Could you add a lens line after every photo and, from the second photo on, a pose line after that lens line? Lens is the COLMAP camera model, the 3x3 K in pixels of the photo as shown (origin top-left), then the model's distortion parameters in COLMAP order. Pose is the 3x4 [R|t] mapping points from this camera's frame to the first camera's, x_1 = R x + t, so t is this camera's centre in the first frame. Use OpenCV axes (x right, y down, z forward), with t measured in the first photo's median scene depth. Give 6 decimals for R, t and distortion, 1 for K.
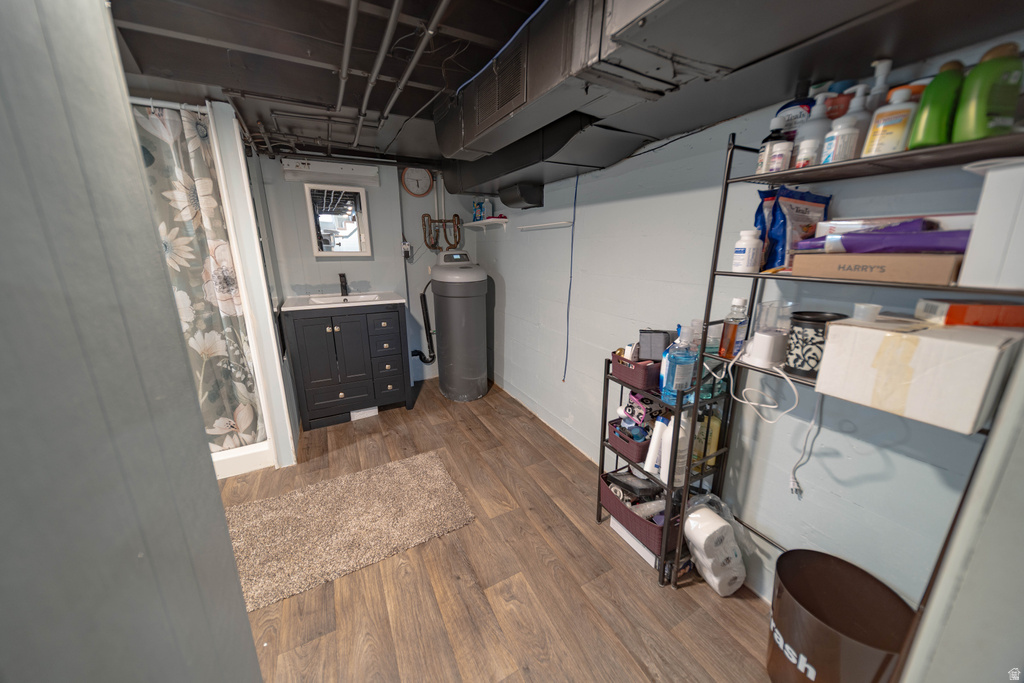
lens RADIAL K [[354.3, 0, 511.4], [0, 354.3, 339.2], [0, 0, 1]] dist [0.013721, -0.003630]
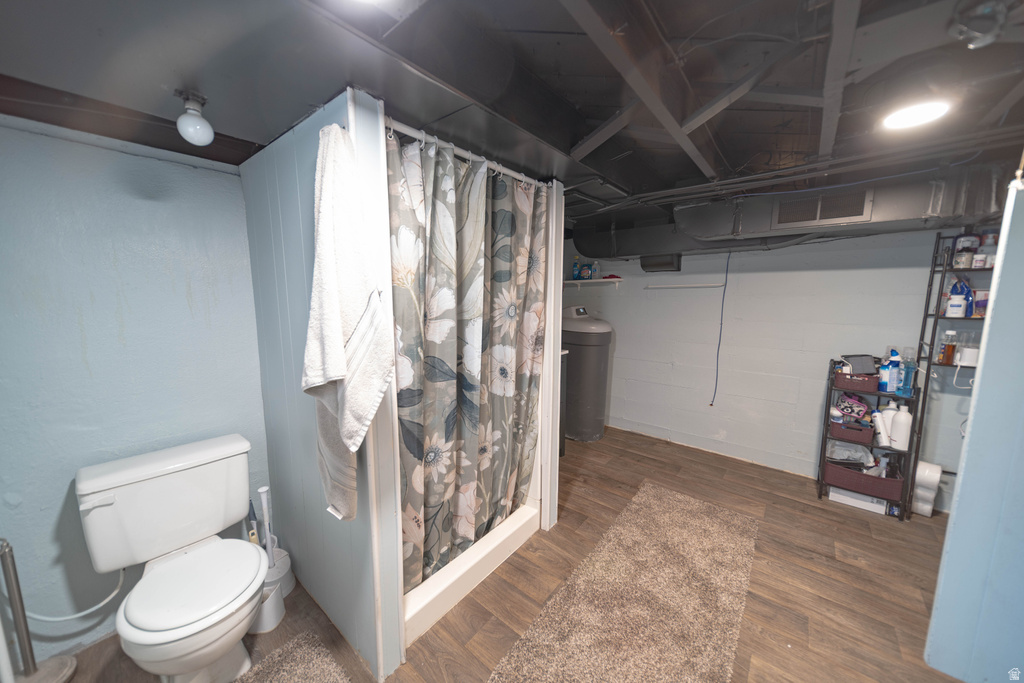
lens RADIAL K [[354.1, 0, 502.9], [0, 354.1, 343.5], [0, 0, 1]] dist [0.000443, -0.000010]
pose [[0.925800, -0.058684, 0.373430, -1.390369], [0.103726, 0.989395, -0.101674, -0.067406], [-0.363503, 0.132864, 0.922070, 0.111344]]
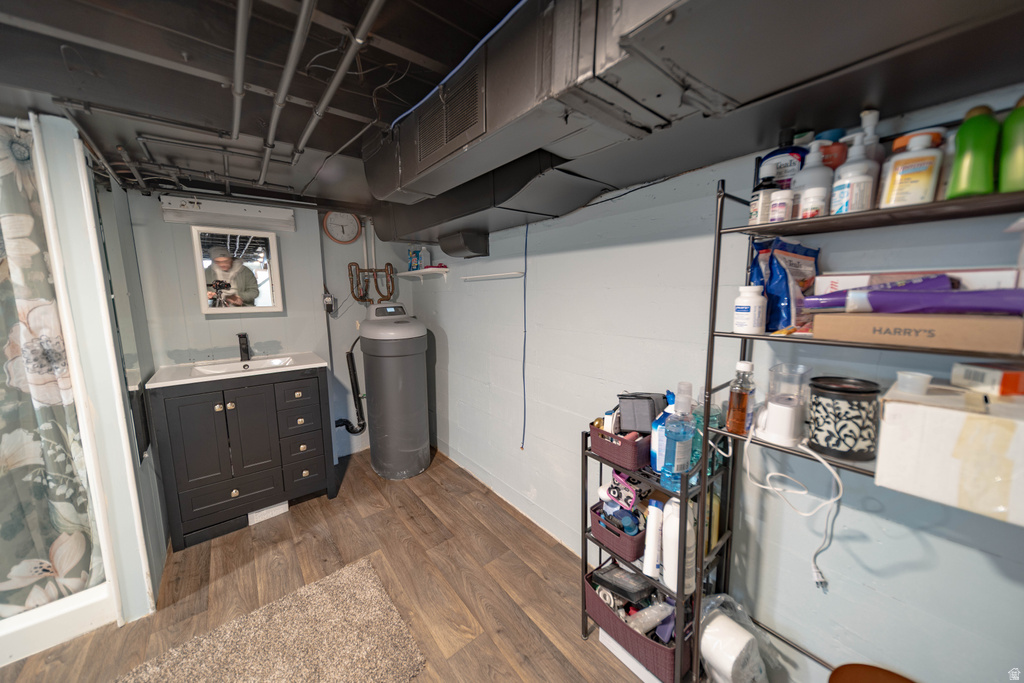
lens RADIAL K [[354.3, 0, 511.4], [0, 354.3, 339.2], [0, 0, 1]] dist [0.013721, -0.003630]
pose [[0.982315, -0.035777, 0.183785, -0.041609], [0.058236, 0.991269, -0.118300, -0.065464], [-0.177948, 0.126911, 0.975822, 0.166195]]
